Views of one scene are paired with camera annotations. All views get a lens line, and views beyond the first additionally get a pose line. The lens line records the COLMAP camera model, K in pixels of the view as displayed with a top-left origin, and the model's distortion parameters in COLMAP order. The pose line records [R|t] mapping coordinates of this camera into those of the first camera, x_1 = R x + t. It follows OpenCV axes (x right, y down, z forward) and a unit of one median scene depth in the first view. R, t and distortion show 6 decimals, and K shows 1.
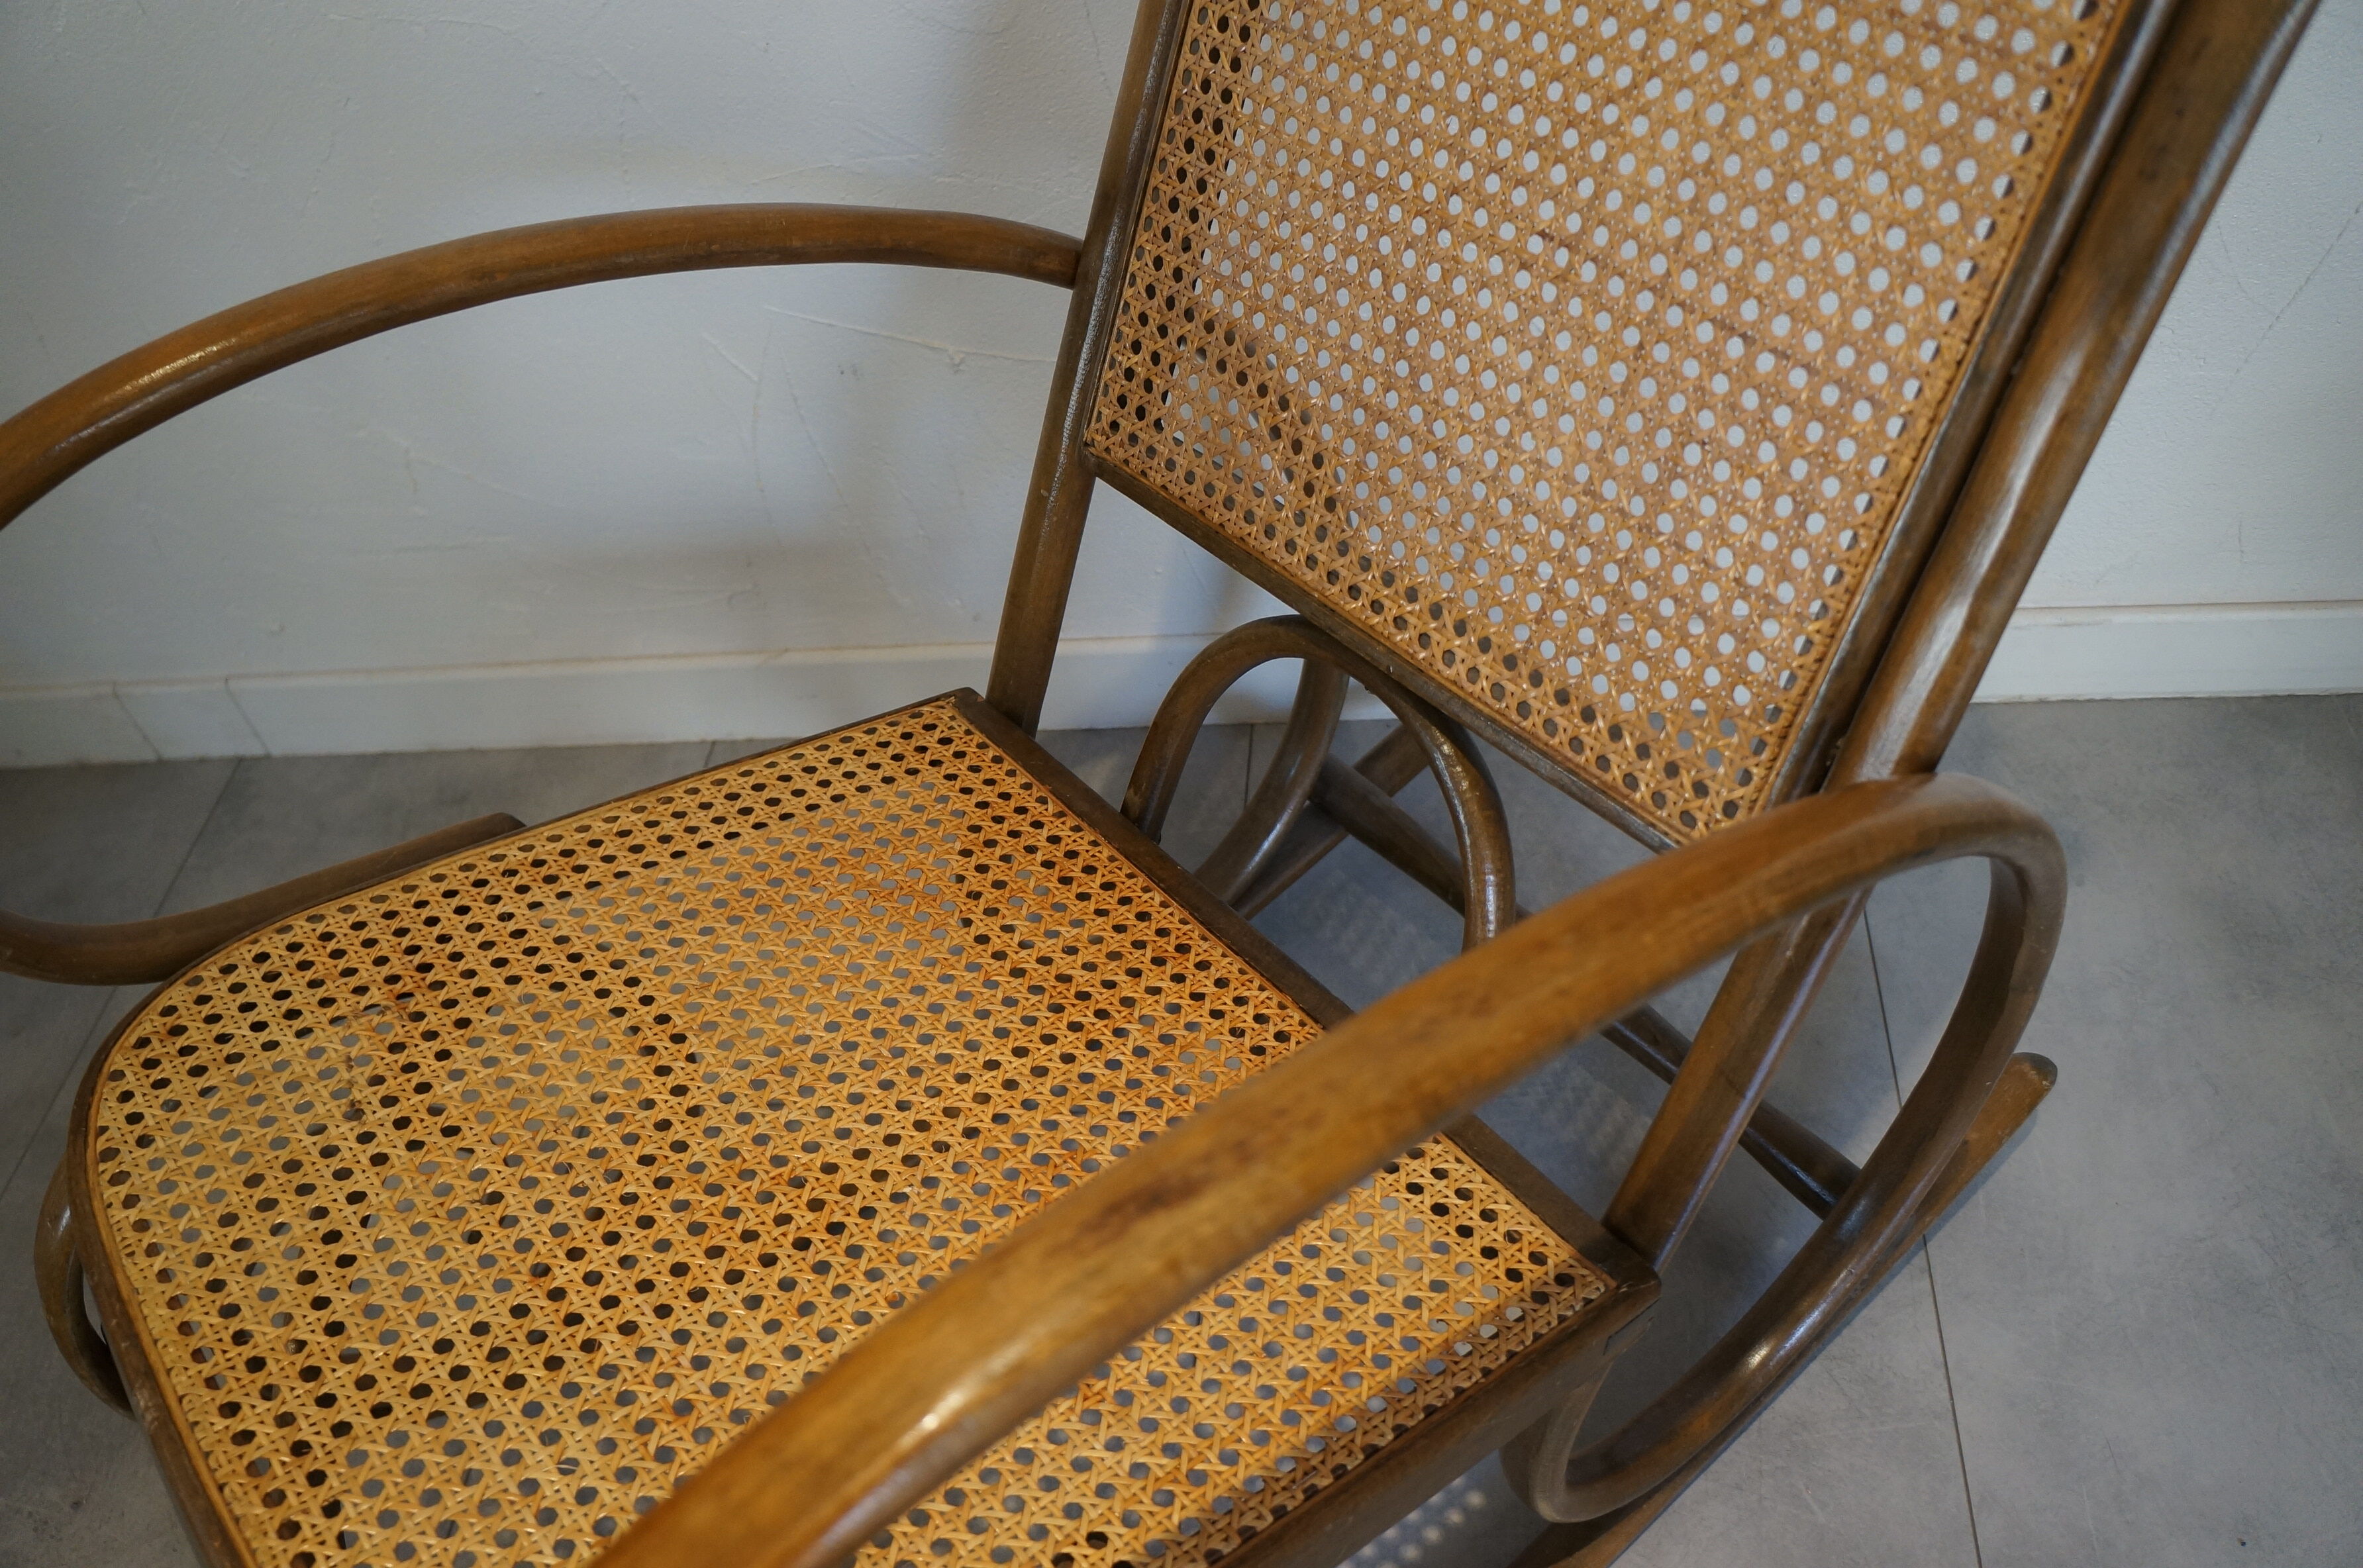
lens RADIAL K [[1907.5, 0, 1181.5], [0, 1907.5, 784.0], [0, 0, 1]] dist [-0.192334, 0.170682]
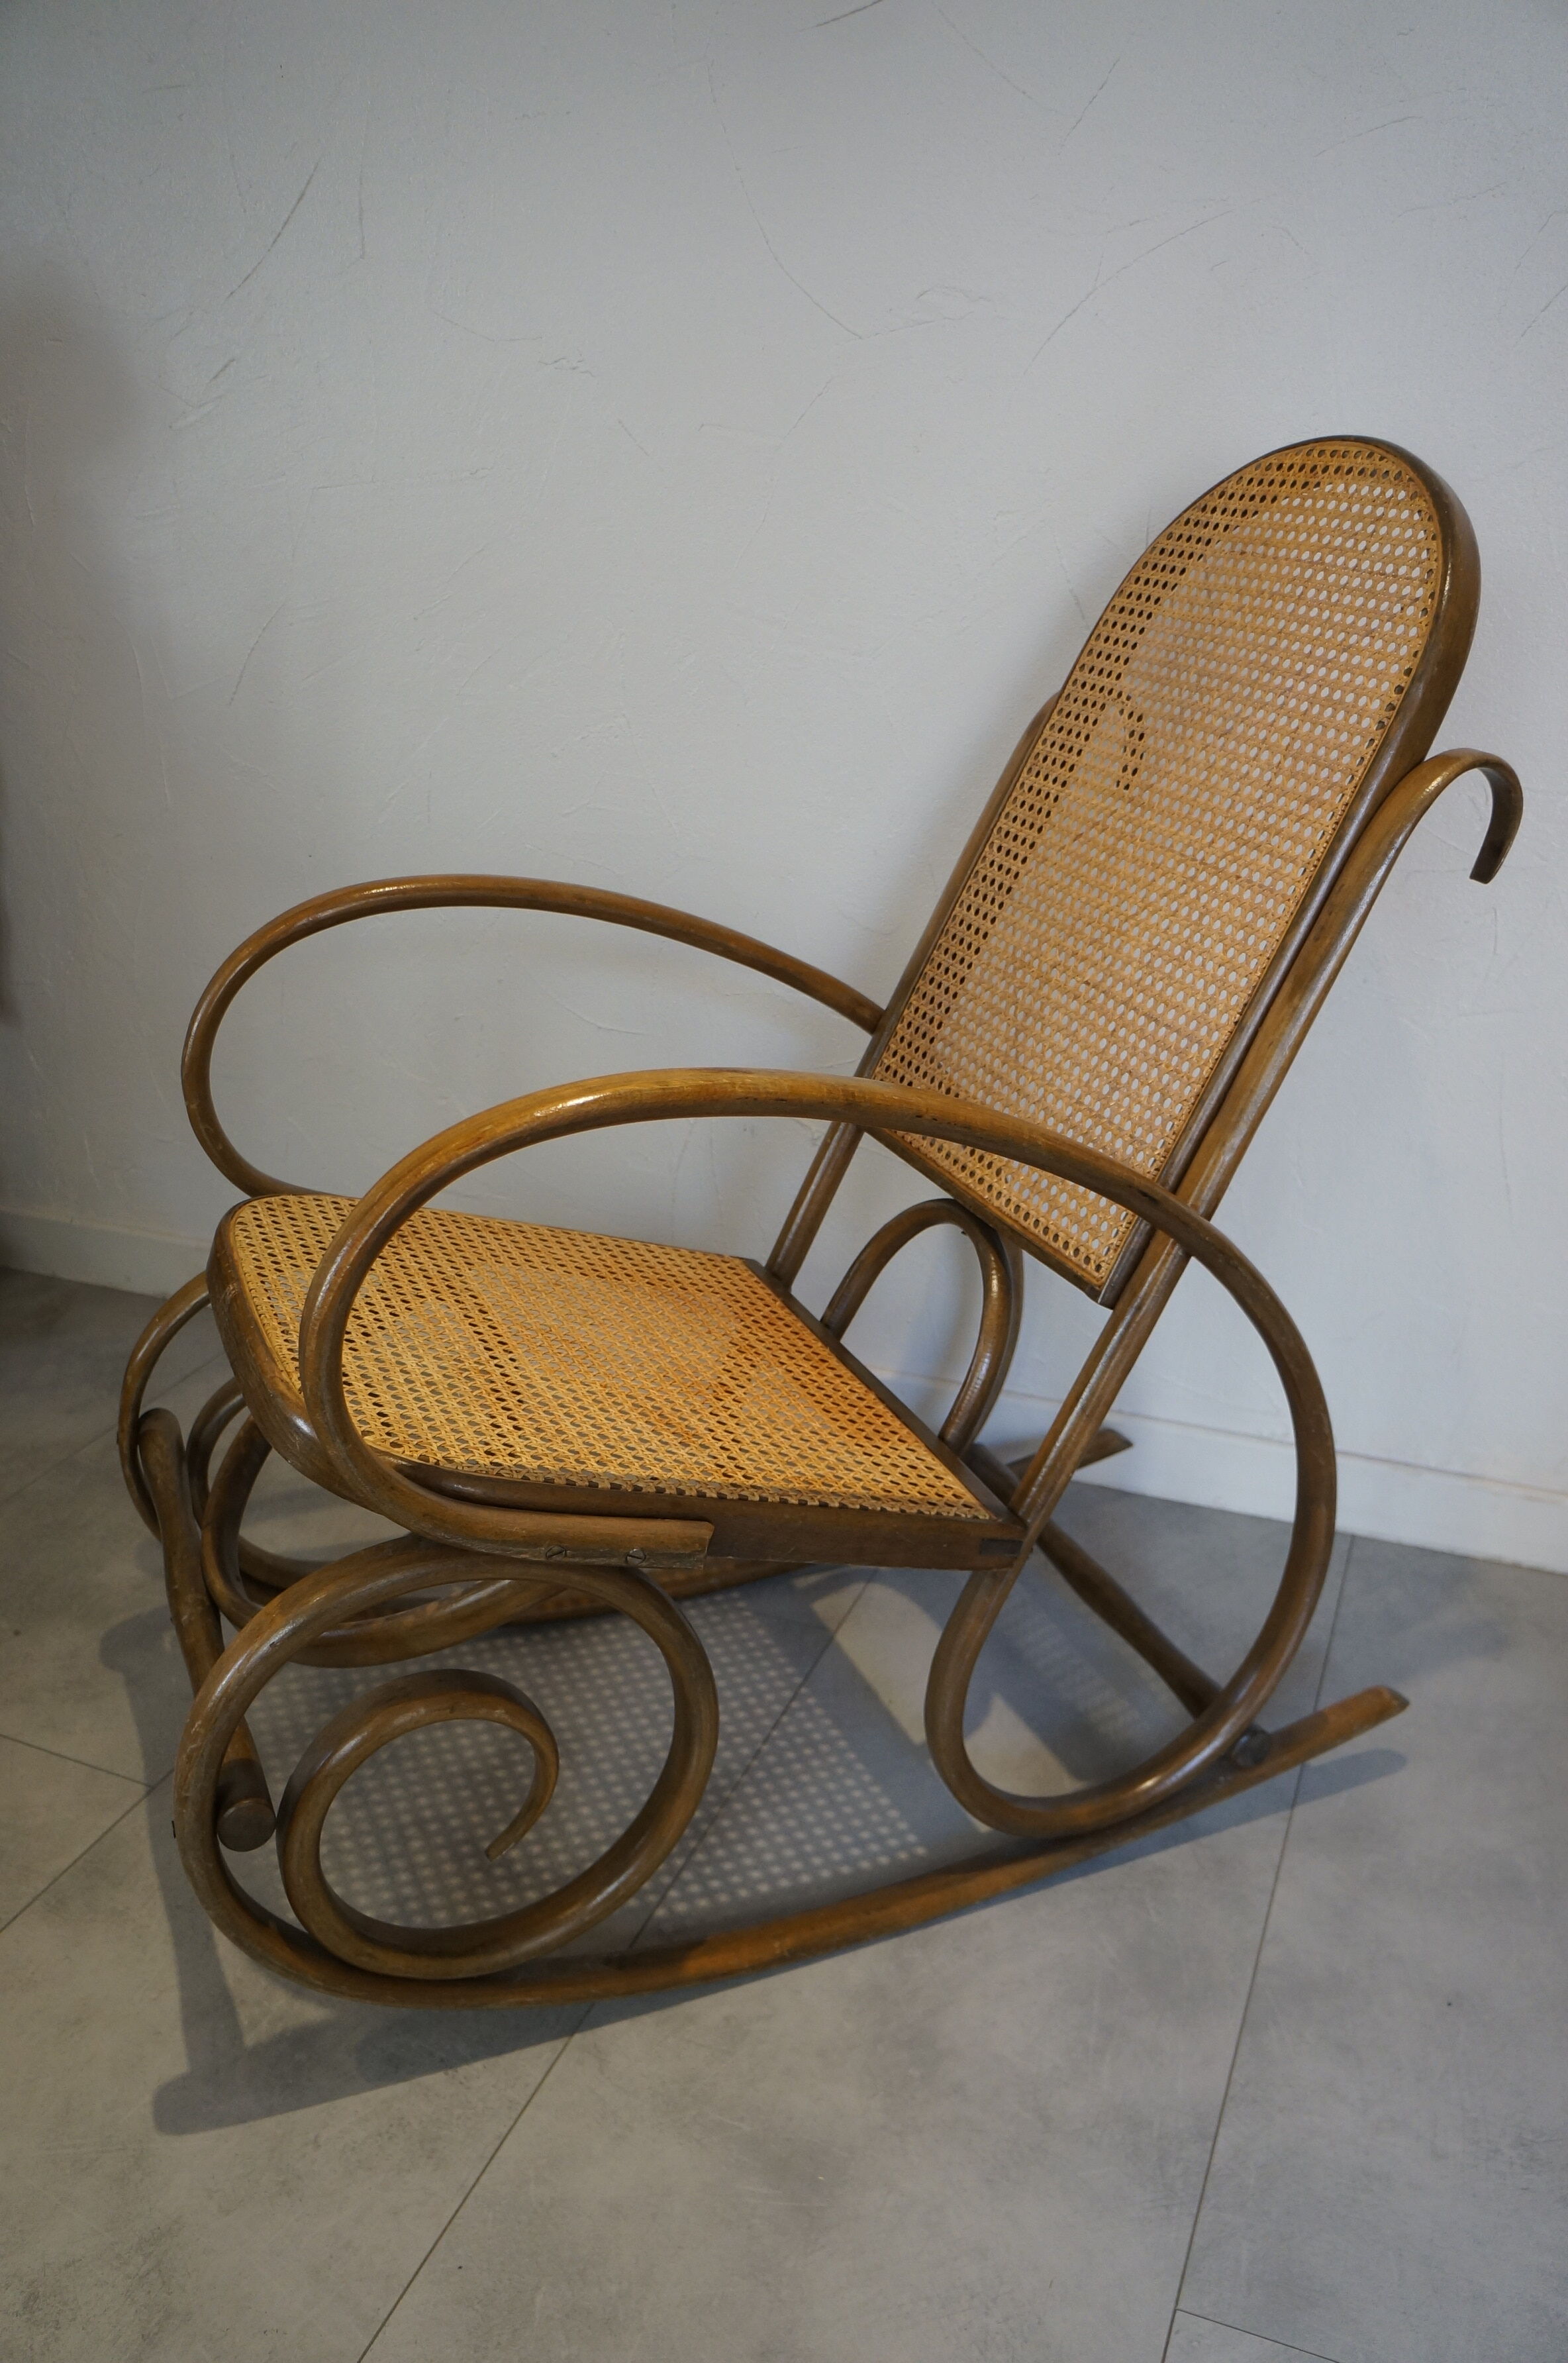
lens RADIAL K [[1907.5, 0, 784.0], [0, 1907.5, 1181.5], [0, 0, 1]] dist [-0.192334, 0.170682]
pose [[0.950418, 0.226698, -0.212870, 0.378872], [-0.294365, 0.876564, -0.380770, 0.784386], [0.100275, 0.424552, 0.899834, -0.790017]]
